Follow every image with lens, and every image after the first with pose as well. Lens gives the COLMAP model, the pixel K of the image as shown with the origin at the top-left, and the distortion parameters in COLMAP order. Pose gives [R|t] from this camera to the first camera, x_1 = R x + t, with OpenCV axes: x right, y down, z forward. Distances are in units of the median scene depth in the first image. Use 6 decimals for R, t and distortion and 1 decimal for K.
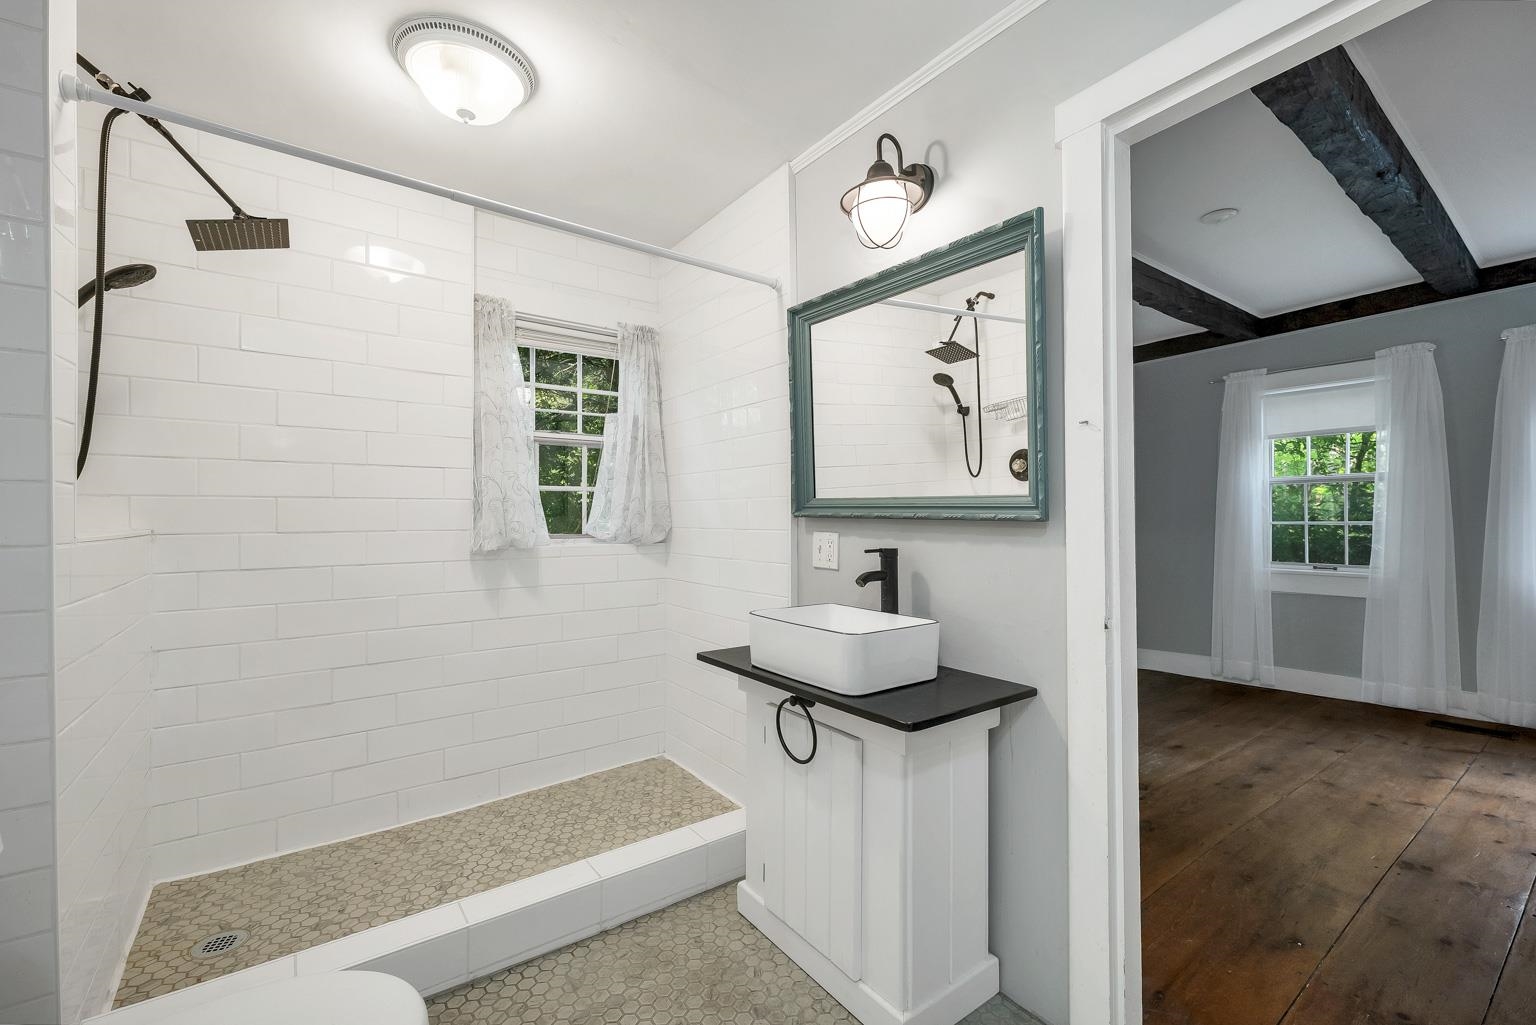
lens RADIAL K [[656.2, 0, 760.5], [0, 656.2, 518.1], [0, 0, 1]] dist [0.007352, -0.002123]
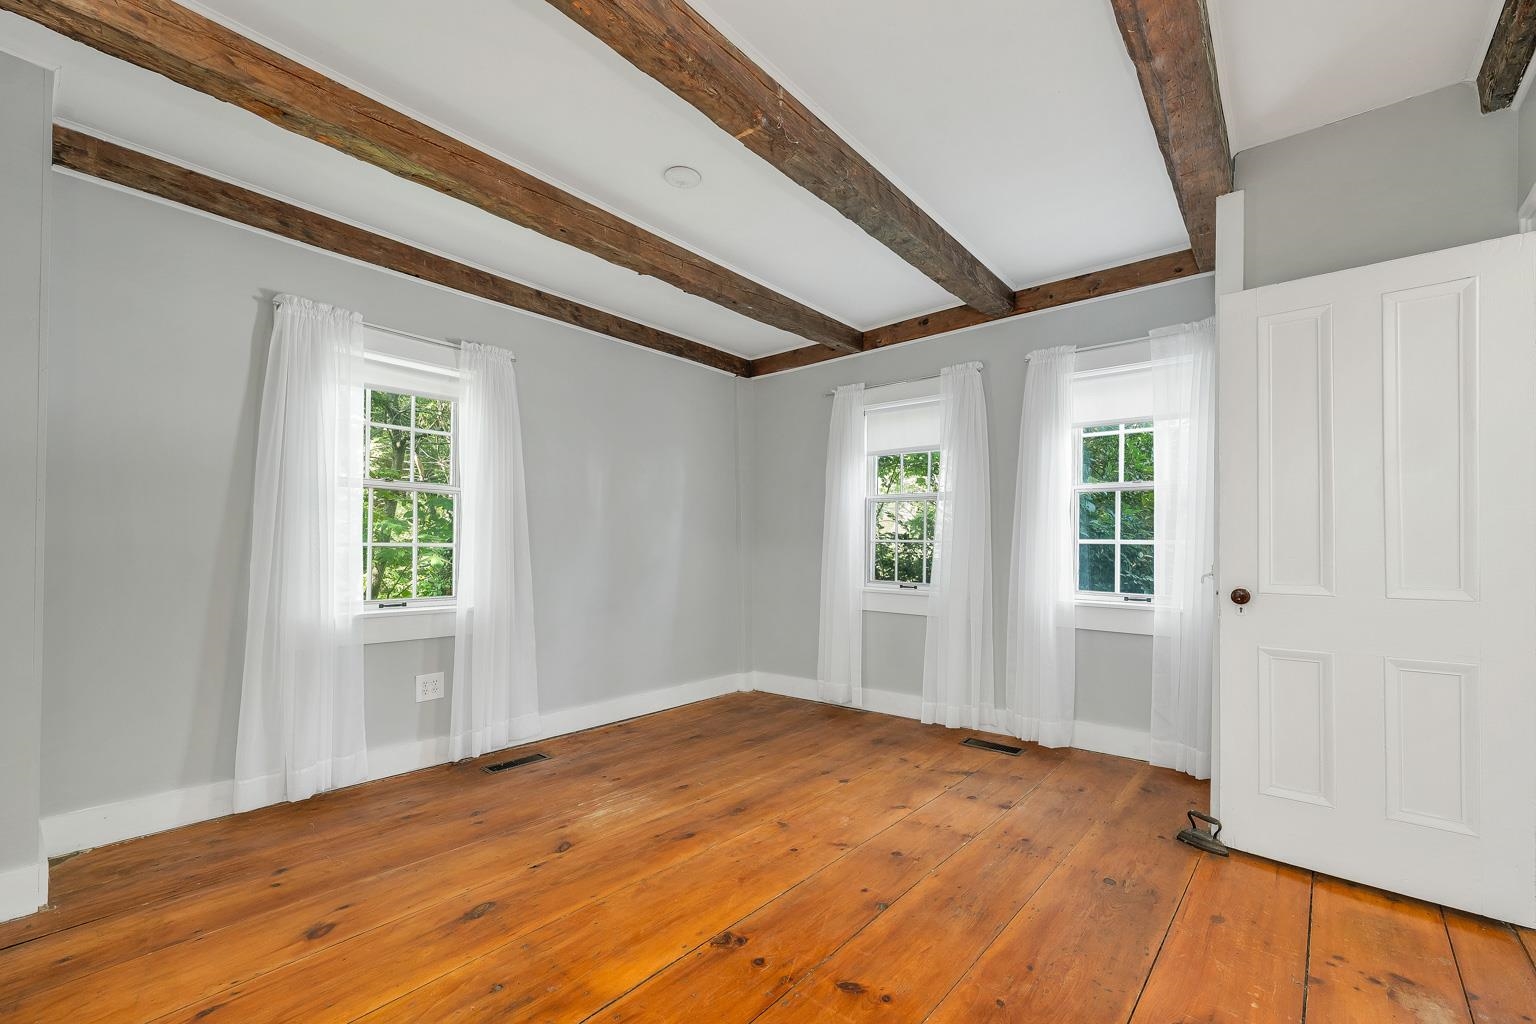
lens RADIAL K [[656.2, 0, 773.6], [0, 656.2, 537.2], [0, 0, 1]] dist [0.007352, -0.002123]
pose [[0.976638, 0.009782, 0.214670, 0.467707], [-0.010805, 0.999935, 0.003596, -0.000406], [-0.214621, -0.005832, 0.976680, 0.080388]]
